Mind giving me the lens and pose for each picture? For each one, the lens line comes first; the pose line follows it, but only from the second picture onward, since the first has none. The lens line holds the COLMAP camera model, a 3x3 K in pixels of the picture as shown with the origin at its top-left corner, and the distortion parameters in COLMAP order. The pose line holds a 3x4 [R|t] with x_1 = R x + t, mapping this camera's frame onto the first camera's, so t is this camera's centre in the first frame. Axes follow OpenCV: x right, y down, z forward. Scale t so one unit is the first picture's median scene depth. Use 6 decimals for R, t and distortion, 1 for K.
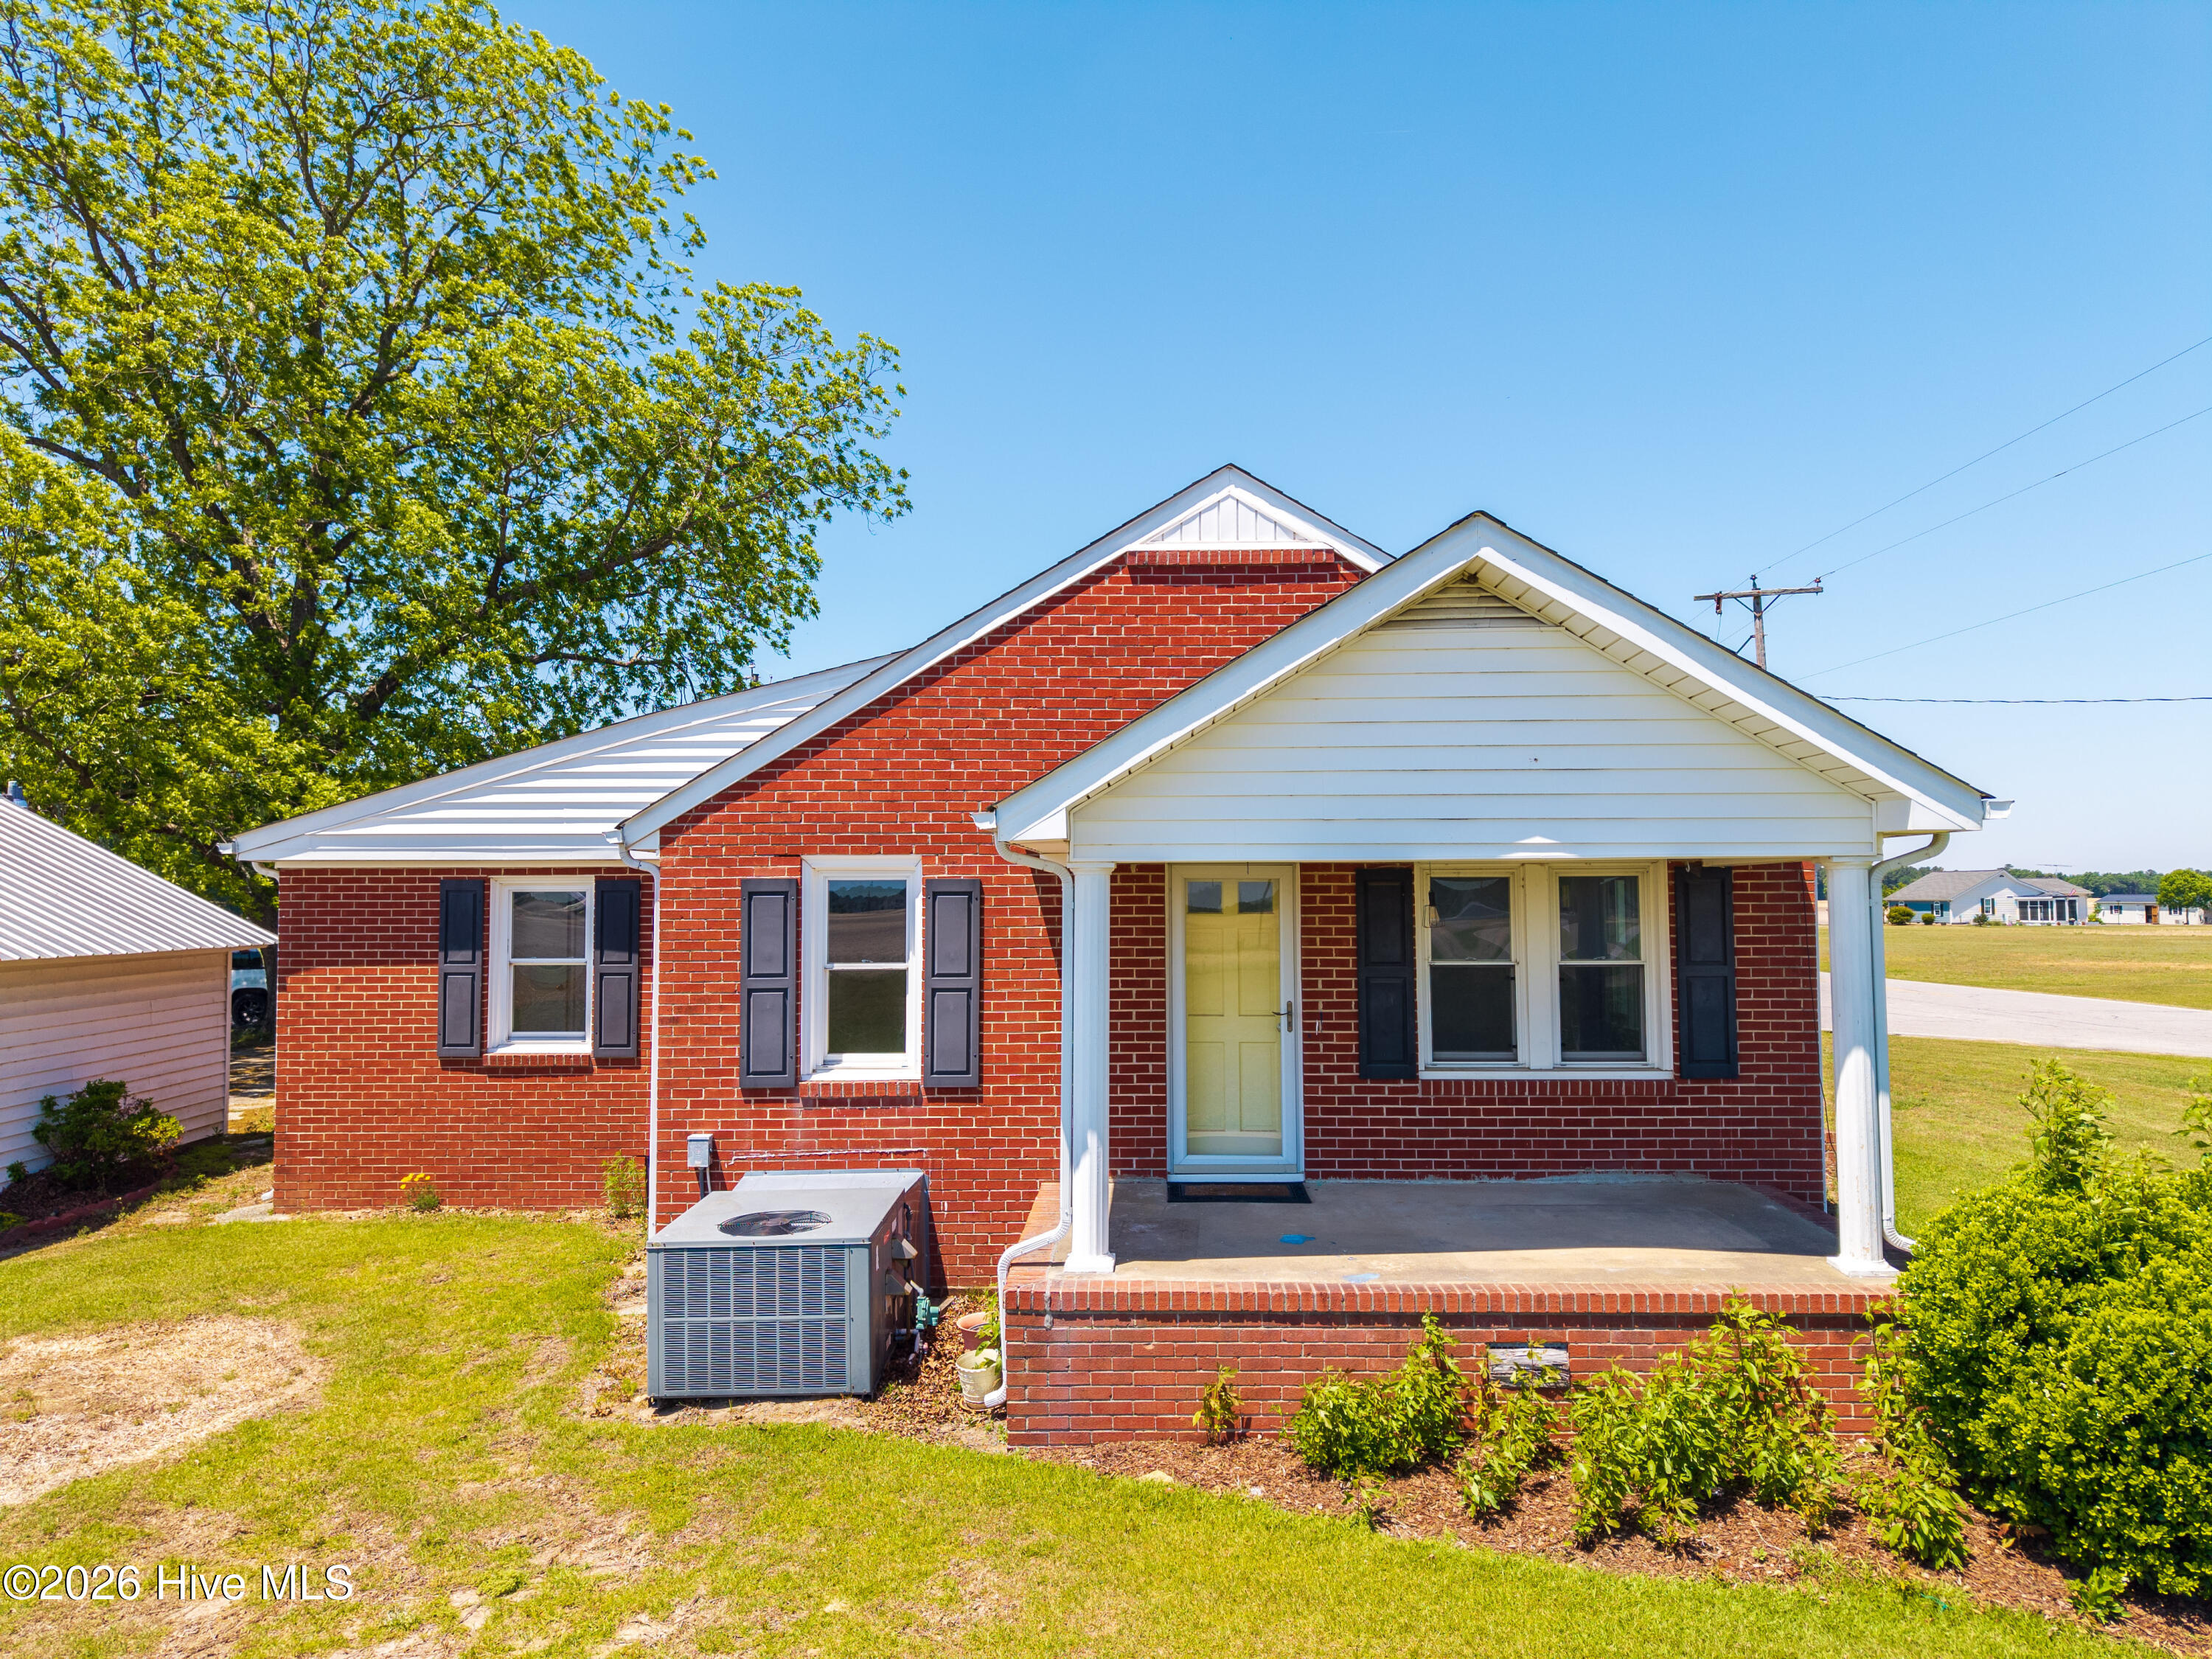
lens RADIAL K [[1560.2, 0, 1106.0], [0, 1560.2, 829.5], [0, 0, 1]] dist [-0.000532, -0.003391]
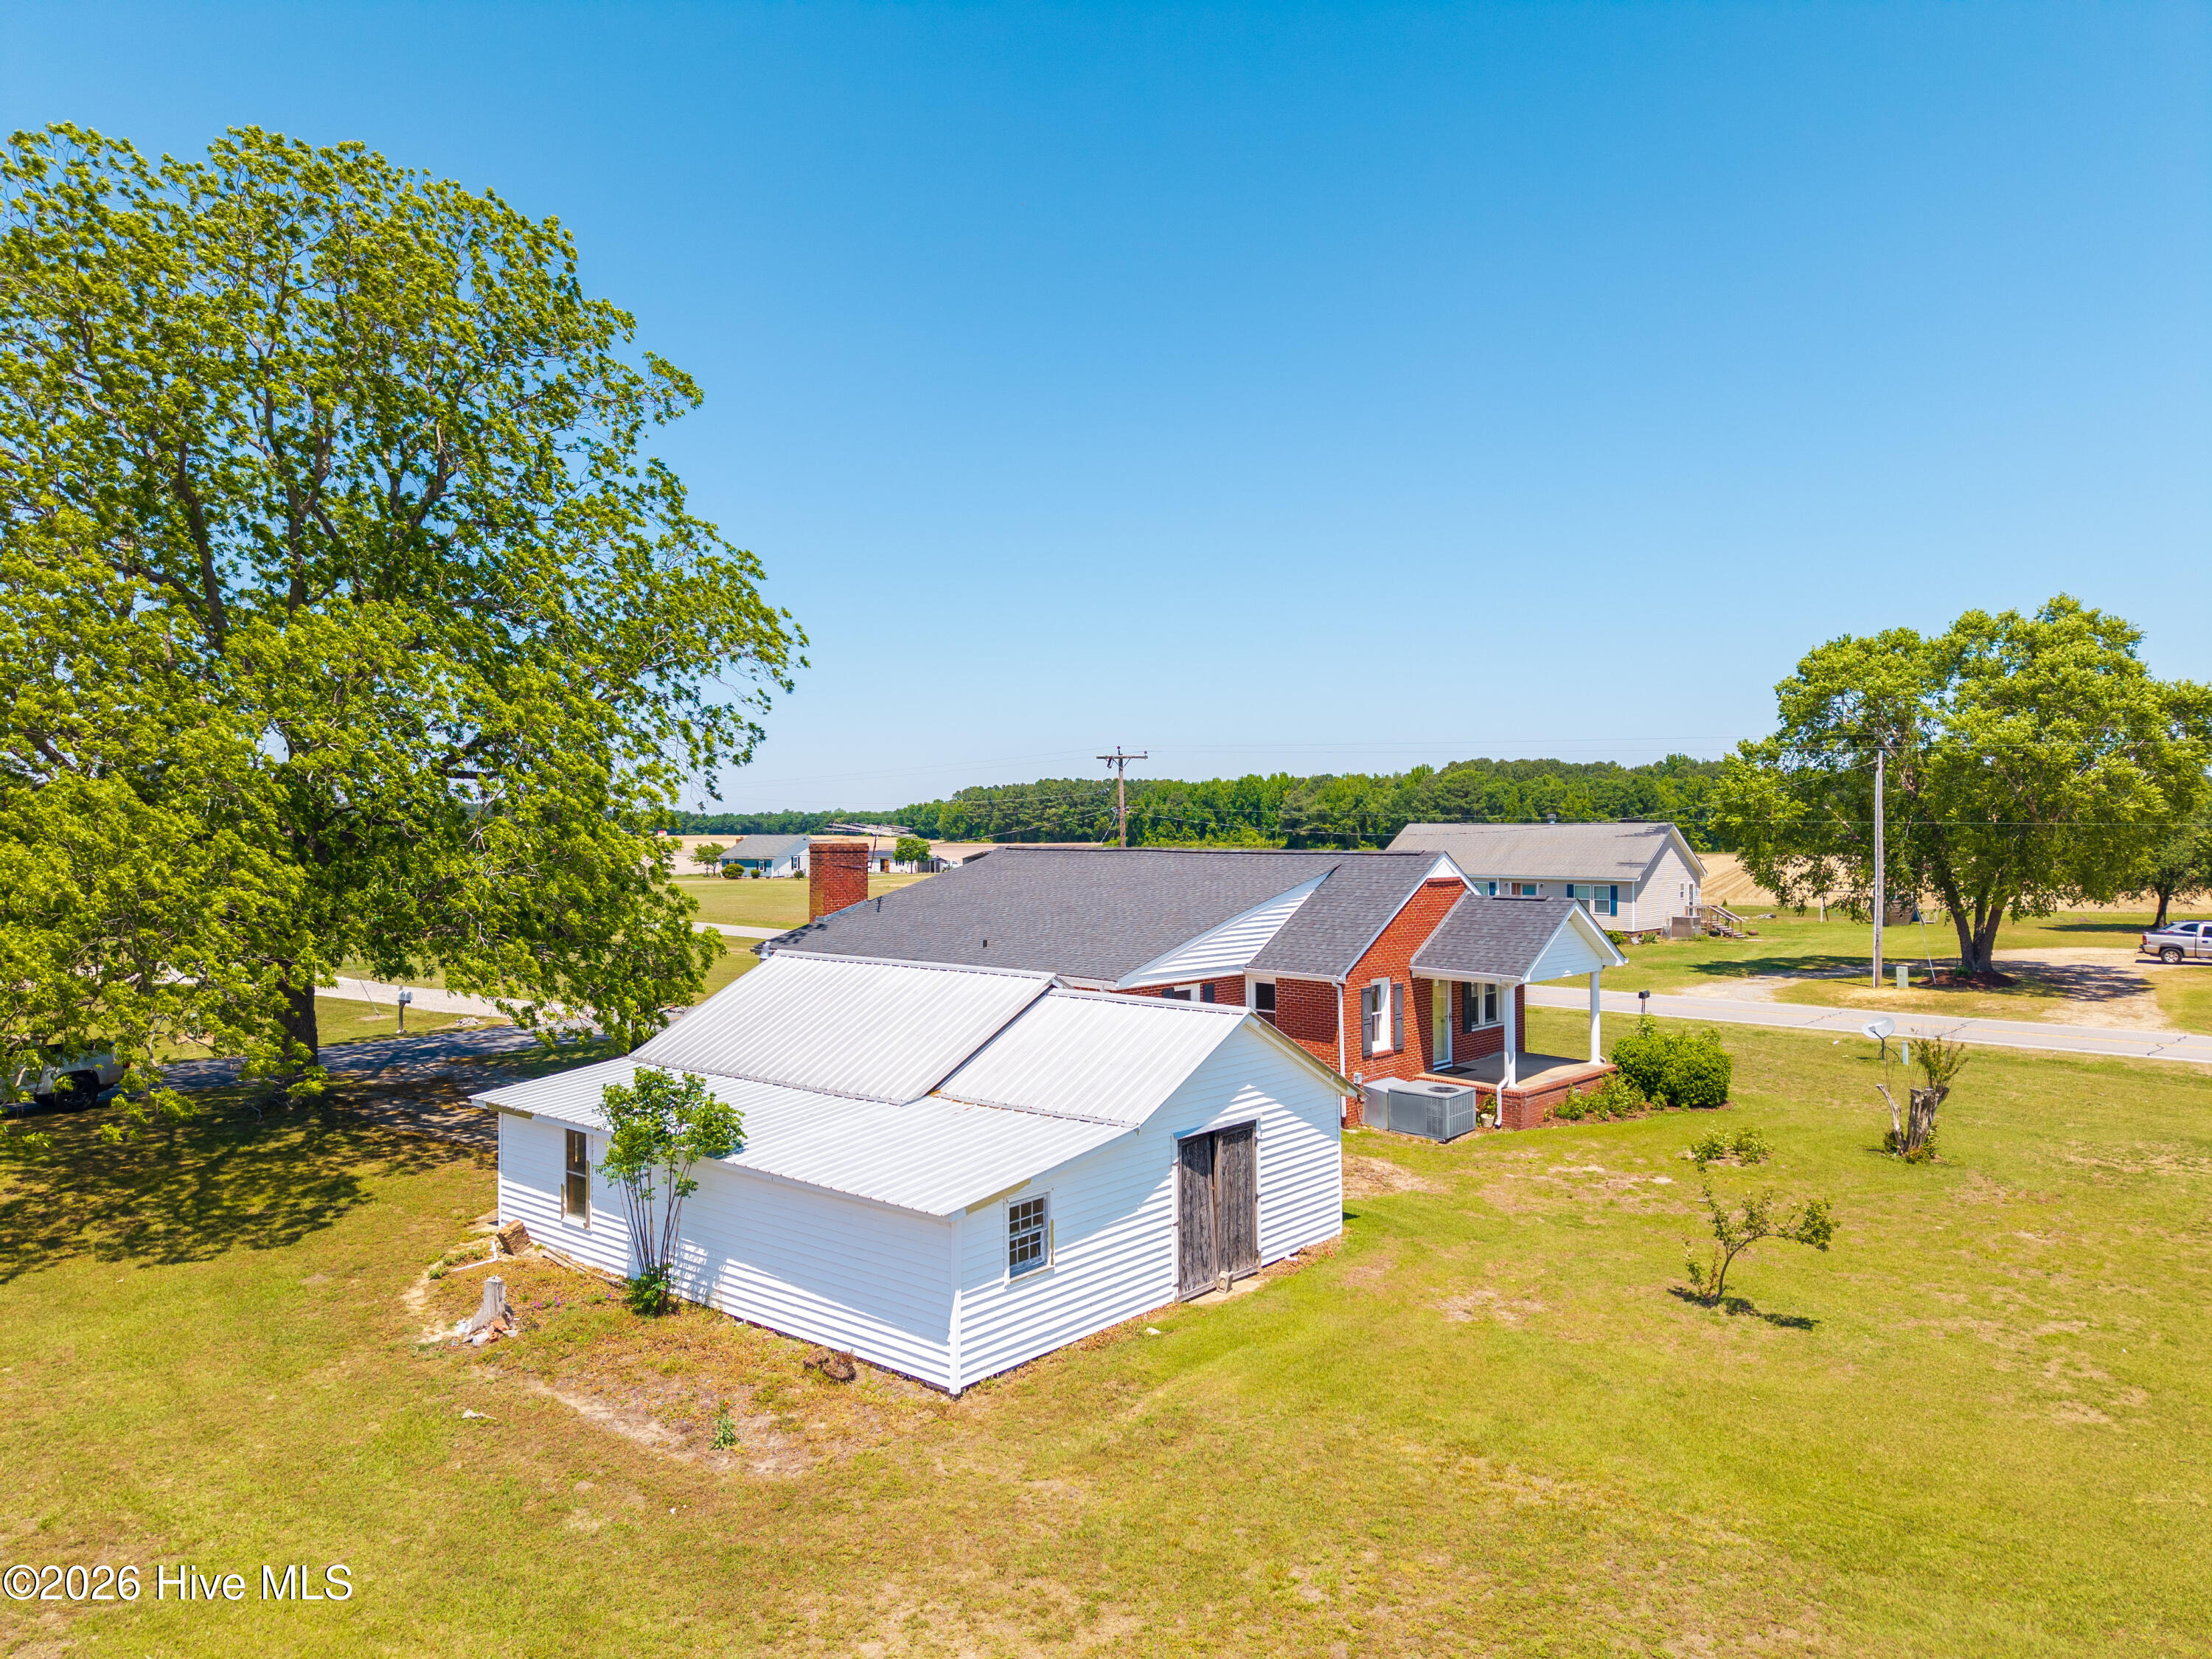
lens RADIAL K [[1560.2, 0, 1106.0], [0, 1560.2, 829.5], [0, 0, 1]] dist [-0.000532, -0.003391]
pose [[0.661592, -0.005531, 0.749844, -0.240481], [-0.030401, 0.998953, 0.034192, -0.031207], [-0.749248, -0.045417, 0.660731, -0.053967]]
